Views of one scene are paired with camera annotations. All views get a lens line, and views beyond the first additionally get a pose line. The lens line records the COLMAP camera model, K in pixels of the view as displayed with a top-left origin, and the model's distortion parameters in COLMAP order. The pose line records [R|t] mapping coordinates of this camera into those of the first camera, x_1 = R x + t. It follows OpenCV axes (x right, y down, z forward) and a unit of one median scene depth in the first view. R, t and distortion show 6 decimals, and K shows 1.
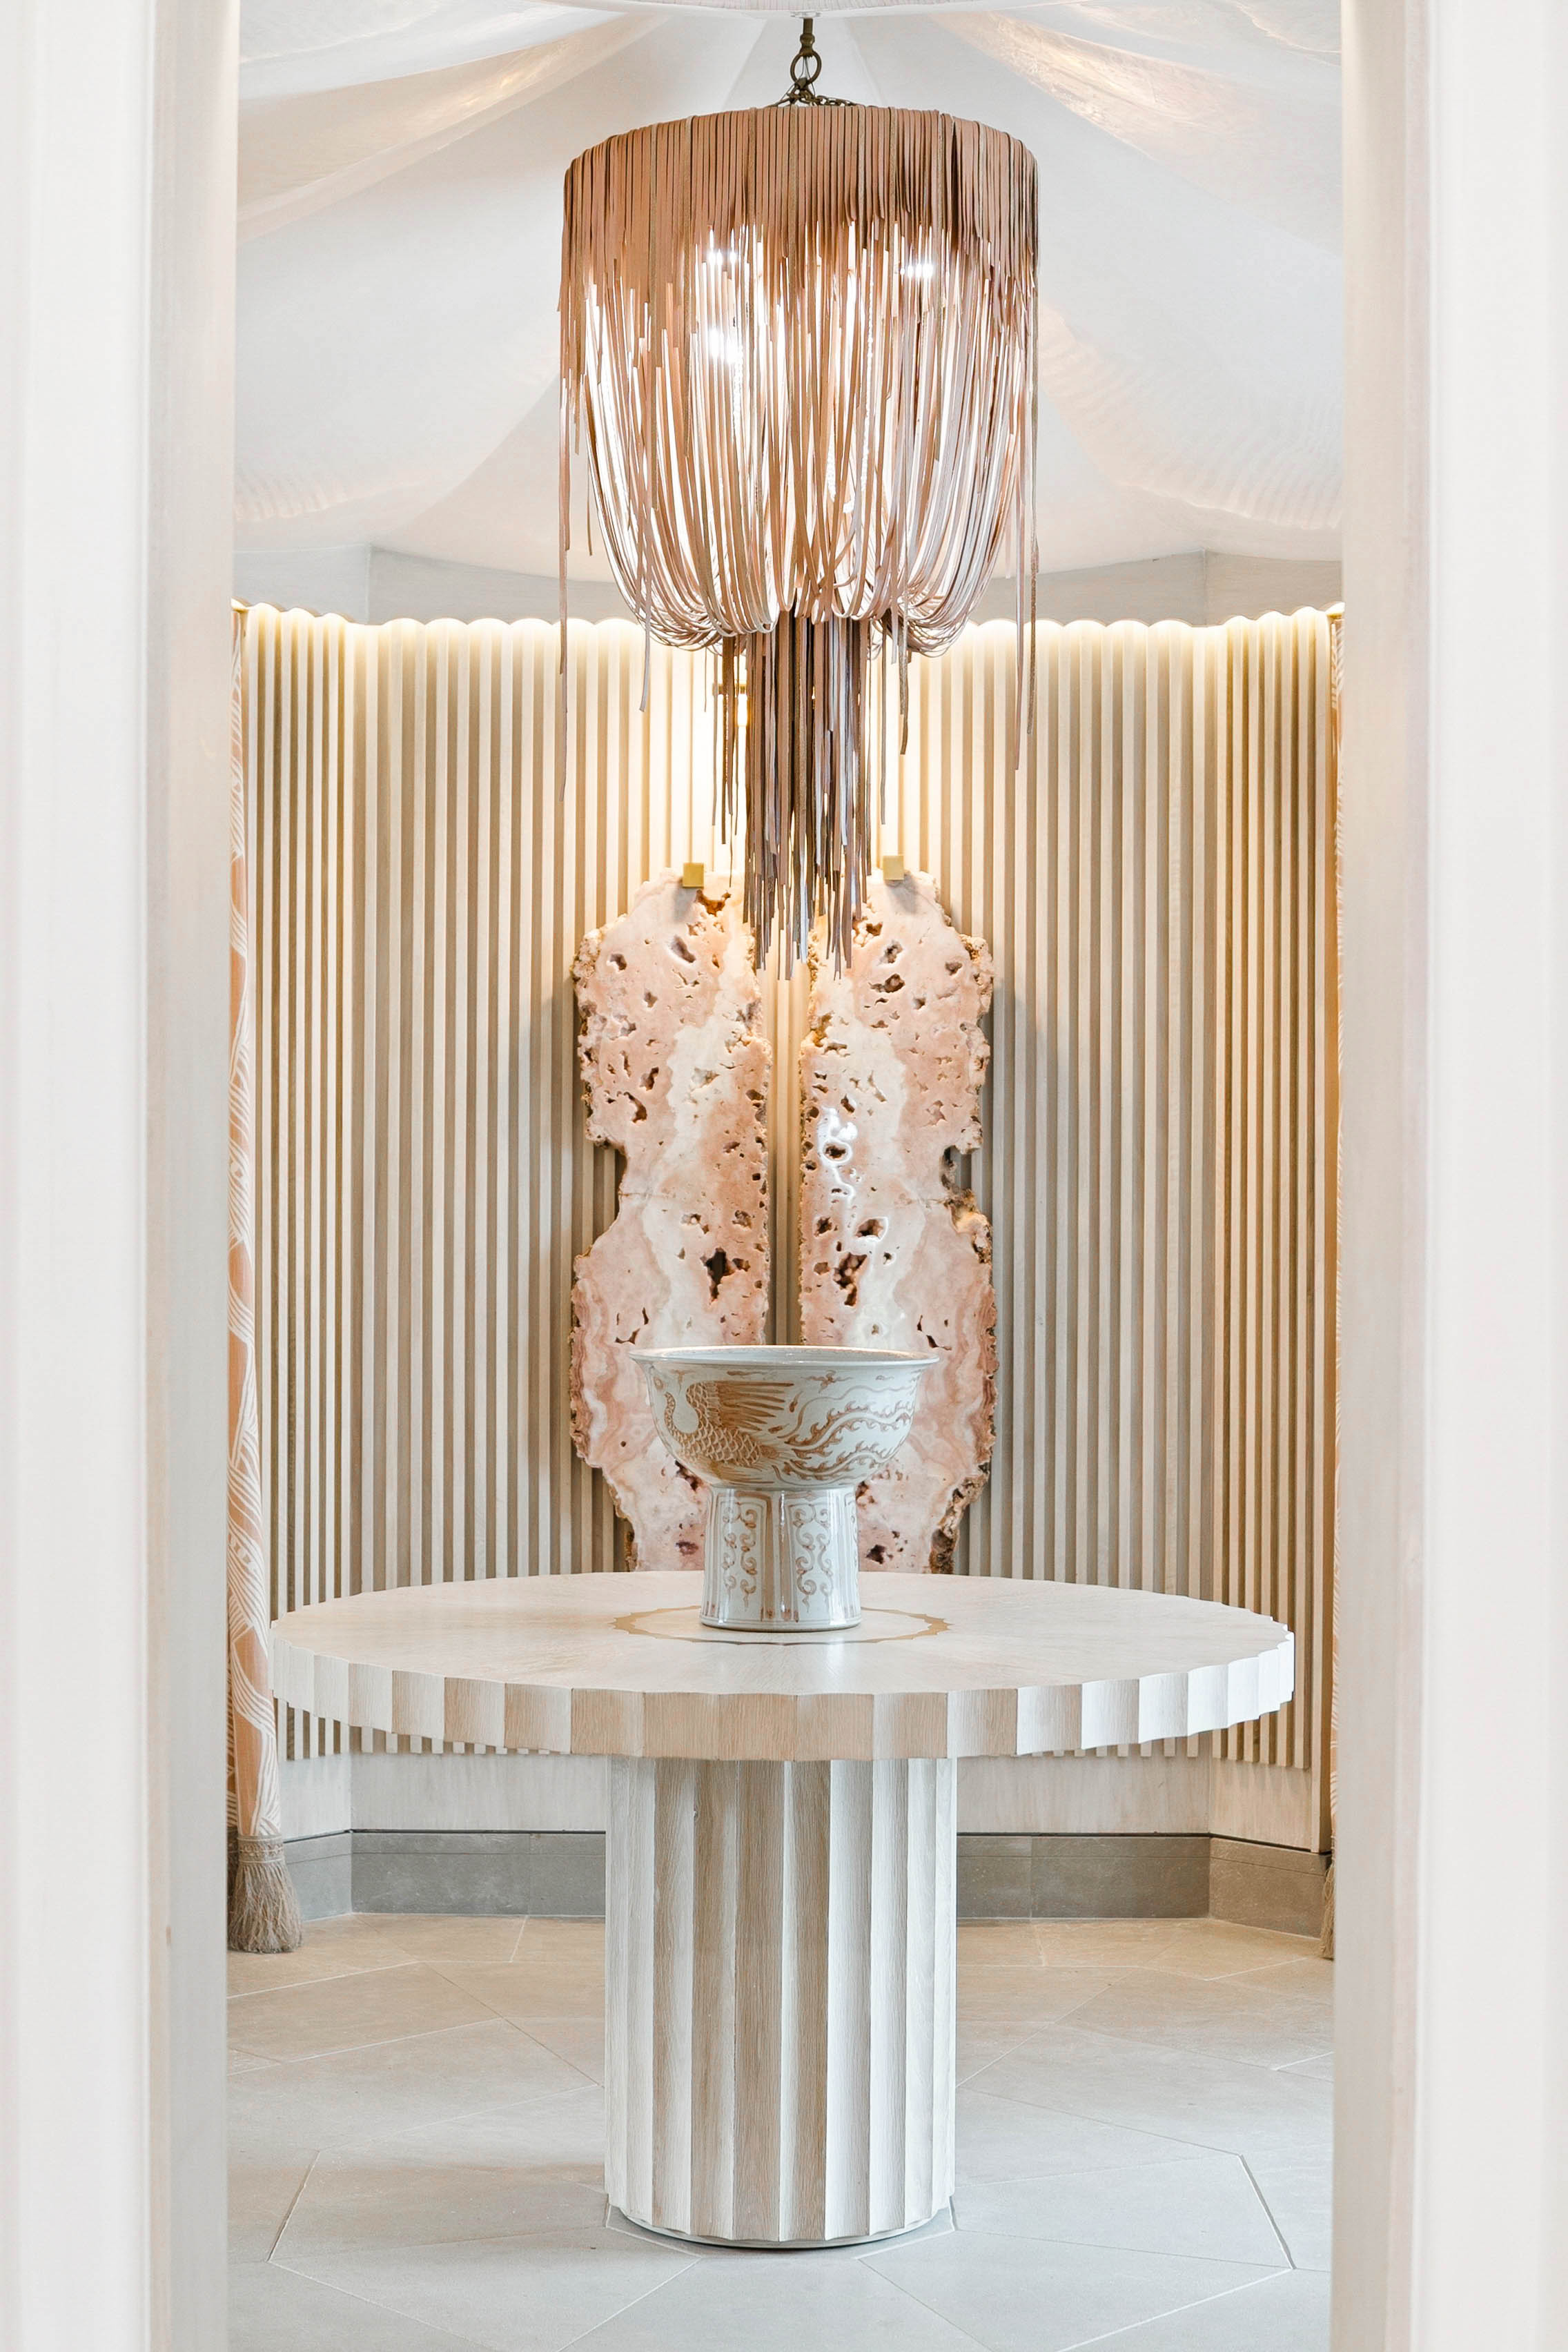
lens RADIAL K [[2358.1, 0, 780.0], [0, 2358.1, 1179.5], [0, 0, 1]] dist [-0.021045, 0.000000]
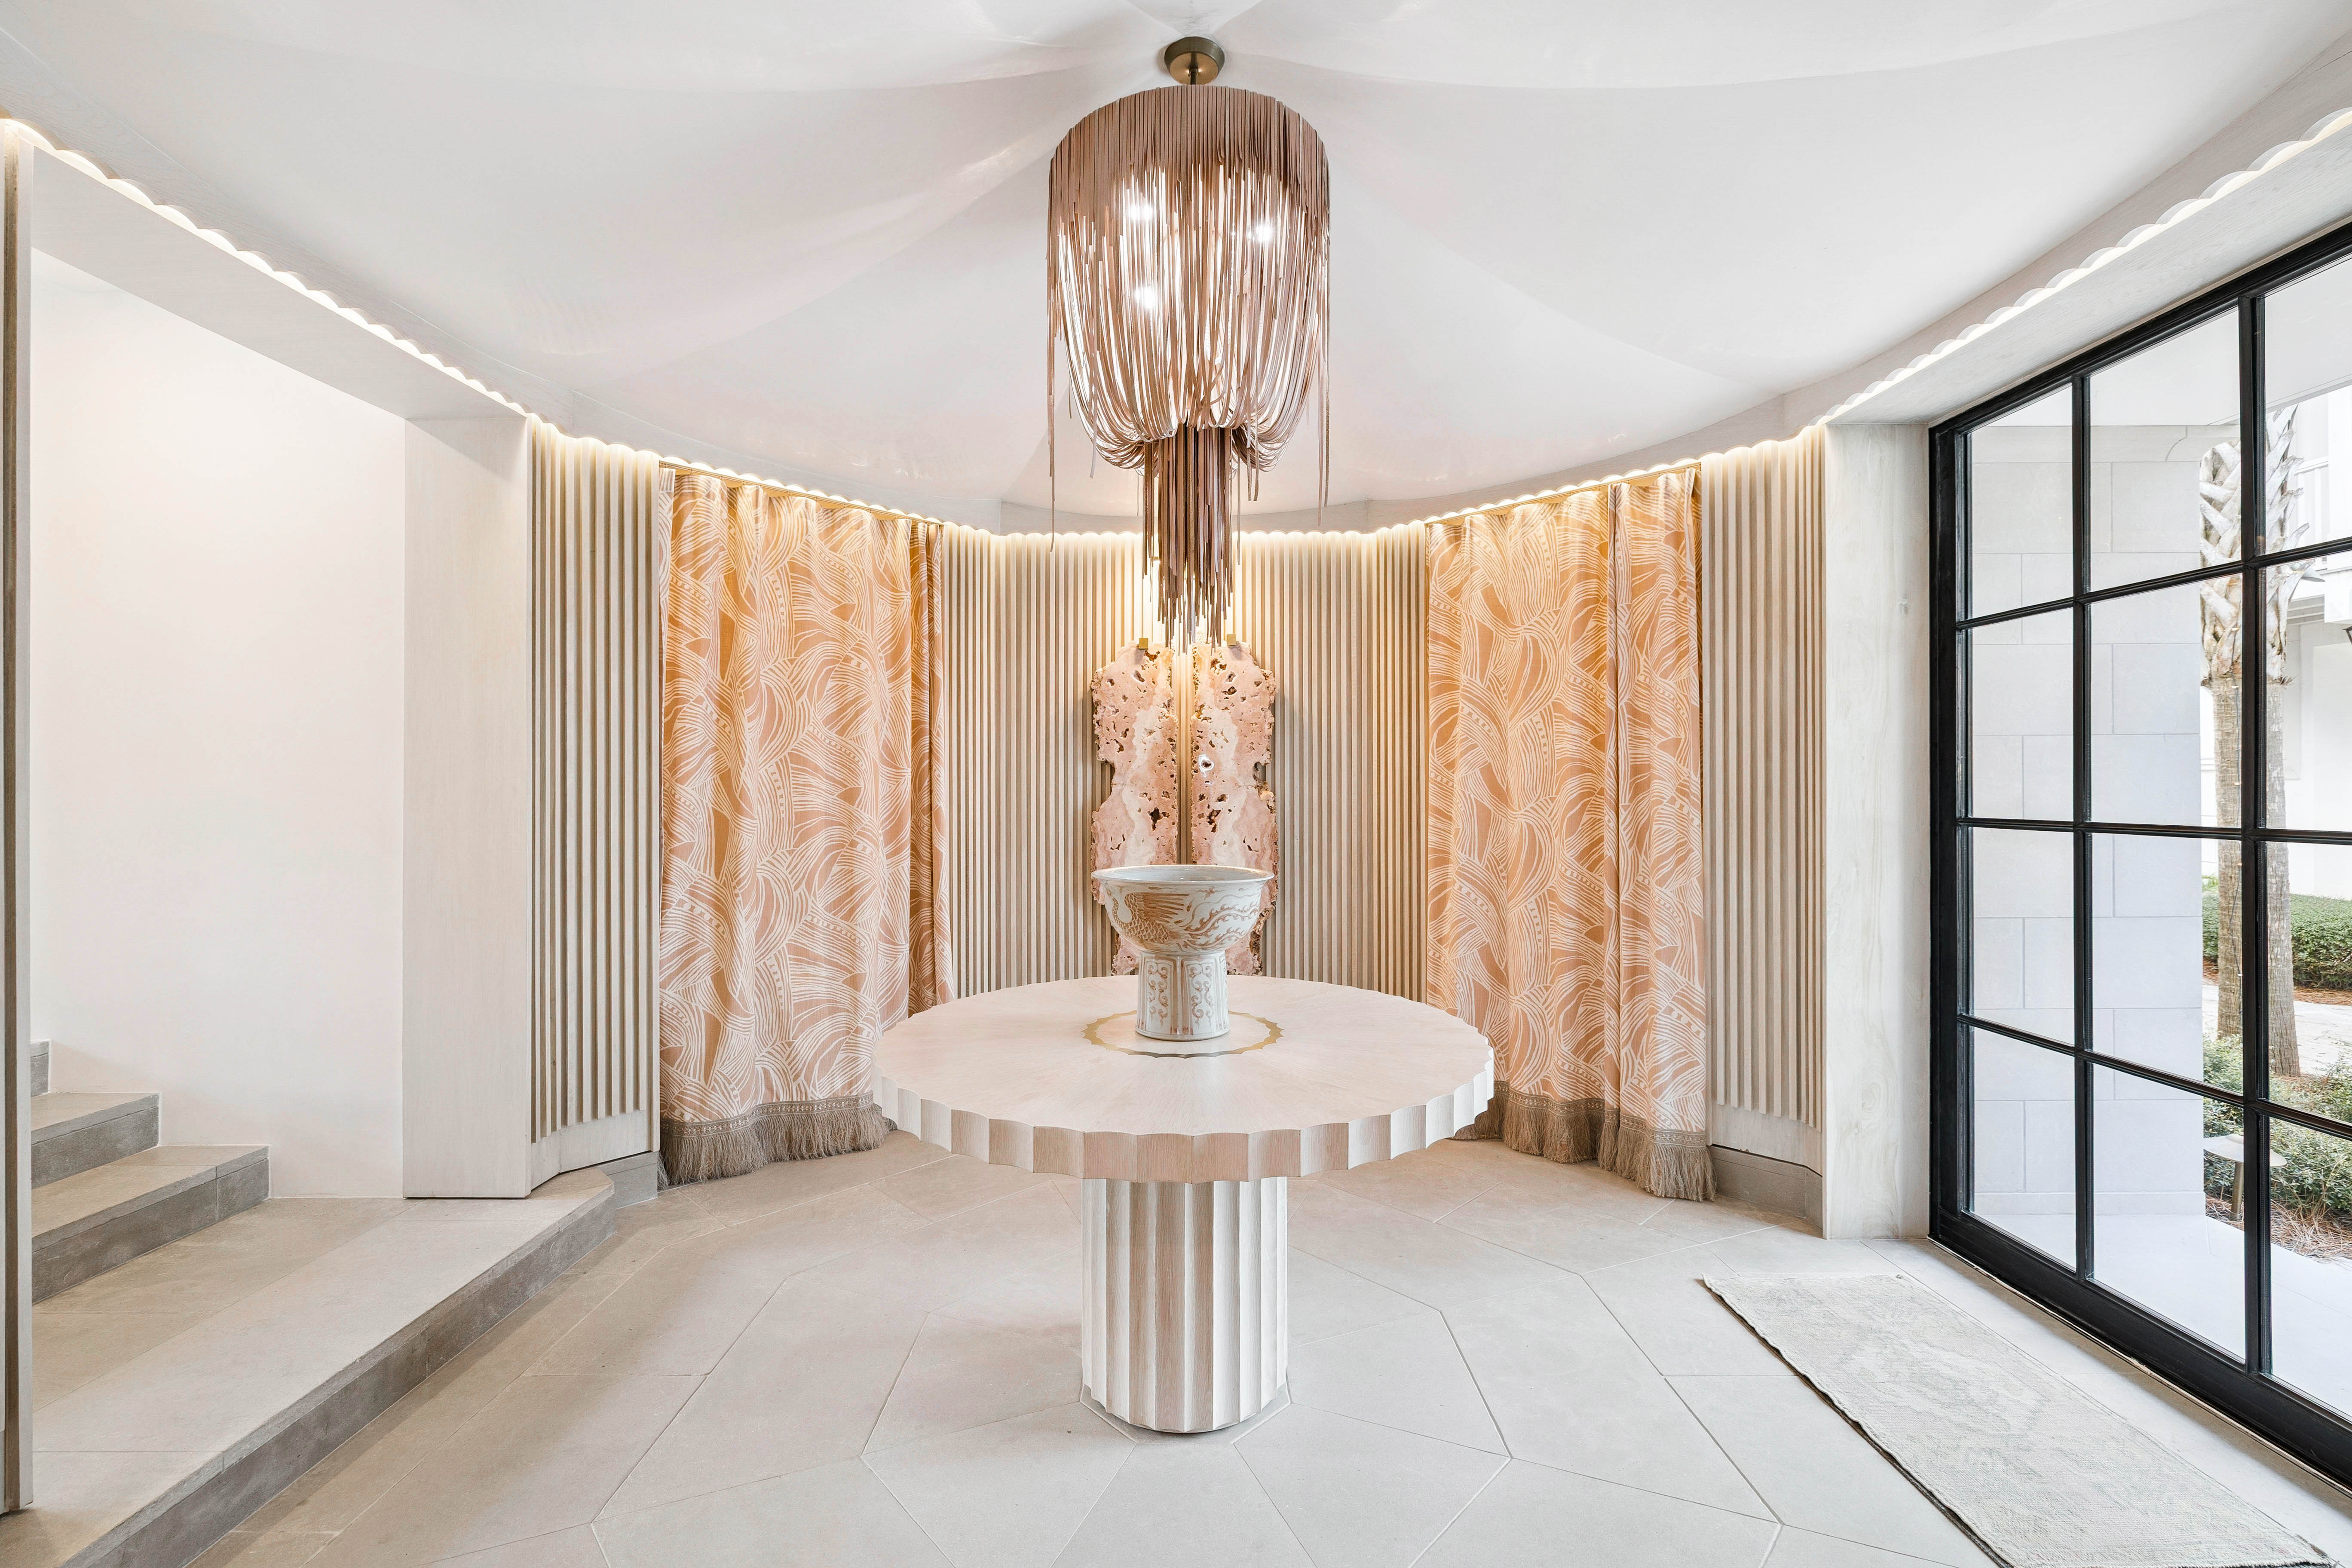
lens RADIAL K [[990.9, 0, 1172.3], [0, 990.9, 780.3], [0, 0, 1]] dist [0.000467, 0.000264]
pose [[0.999922, -0.006841, -0.010439, 0.001556], [0.006866, 0.999974, 0.002283, 0.005218], [0.010423, -0.002354, 0.999943, 0.281016]]
